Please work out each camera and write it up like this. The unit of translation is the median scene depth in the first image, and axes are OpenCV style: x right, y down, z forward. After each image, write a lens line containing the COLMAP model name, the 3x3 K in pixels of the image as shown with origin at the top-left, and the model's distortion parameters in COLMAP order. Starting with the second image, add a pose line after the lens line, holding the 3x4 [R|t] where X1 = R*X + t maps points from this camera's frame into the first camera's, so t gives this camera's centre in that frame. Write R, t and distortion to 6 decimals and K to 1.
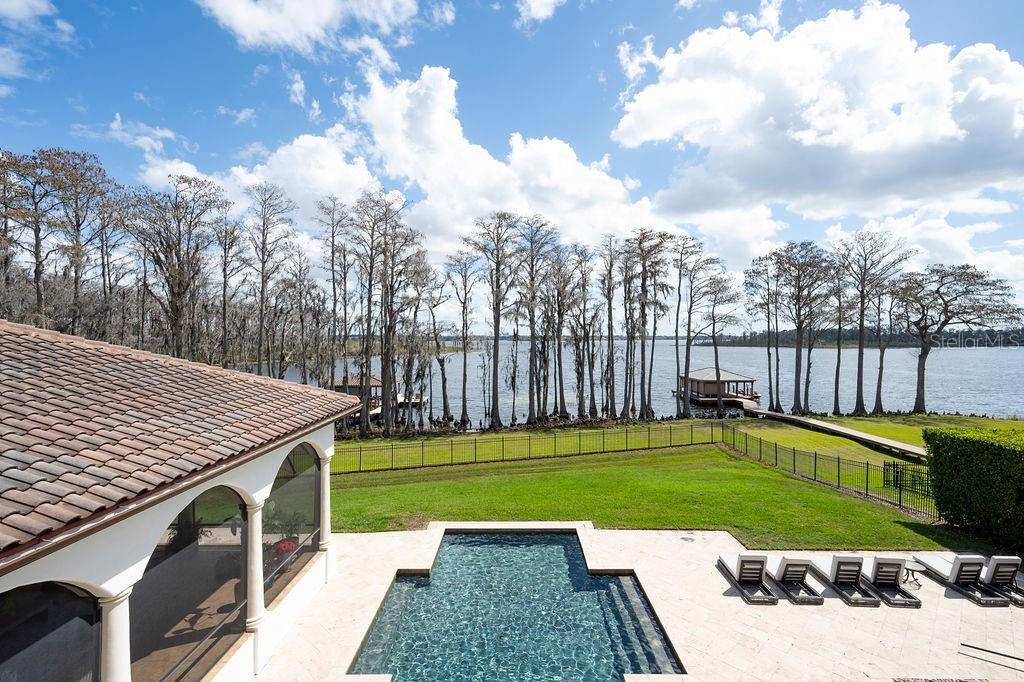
lens RADIAL K [[465.6, 0, 517.3], [0, 465.6, 339.1], [0, 0, 1]] dist [0.000454, 0.000527]
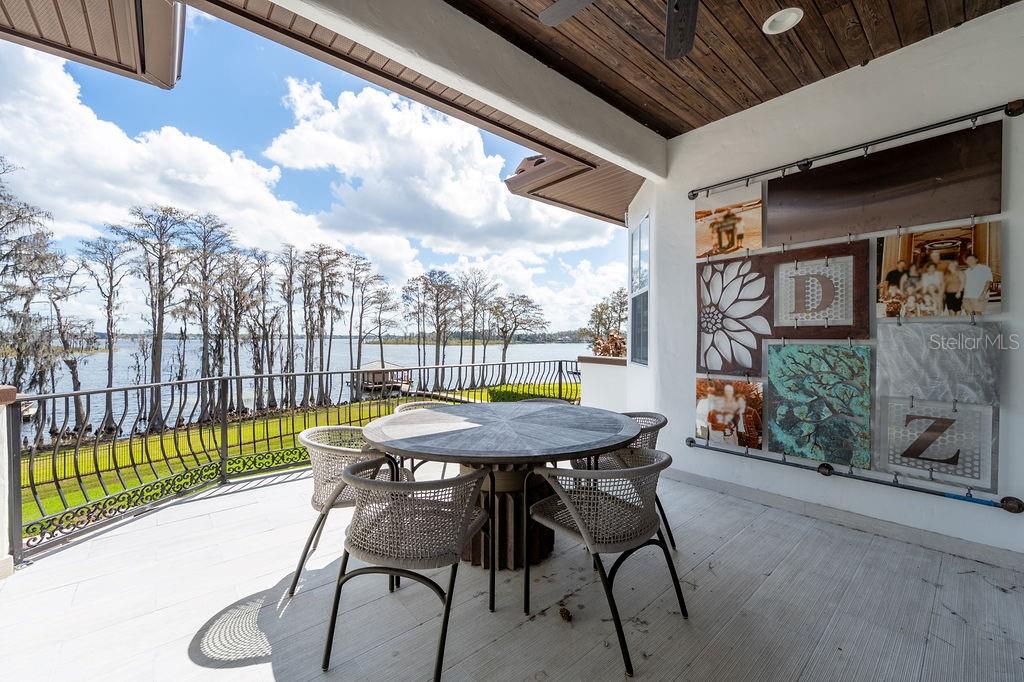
lens RADIAL K [[410.8, 0, 510.4], [0, 410.8, 339.8], [0, 0, 1]] dist [0.000714, -0.000009]
pose [[0.763482, 0.001212, 0.645828, -0.035612], [-0.003945, 0.999988, 0.002788, -0.000495], [-0.645817, -0.004676, 0.763478, -0.100510]]
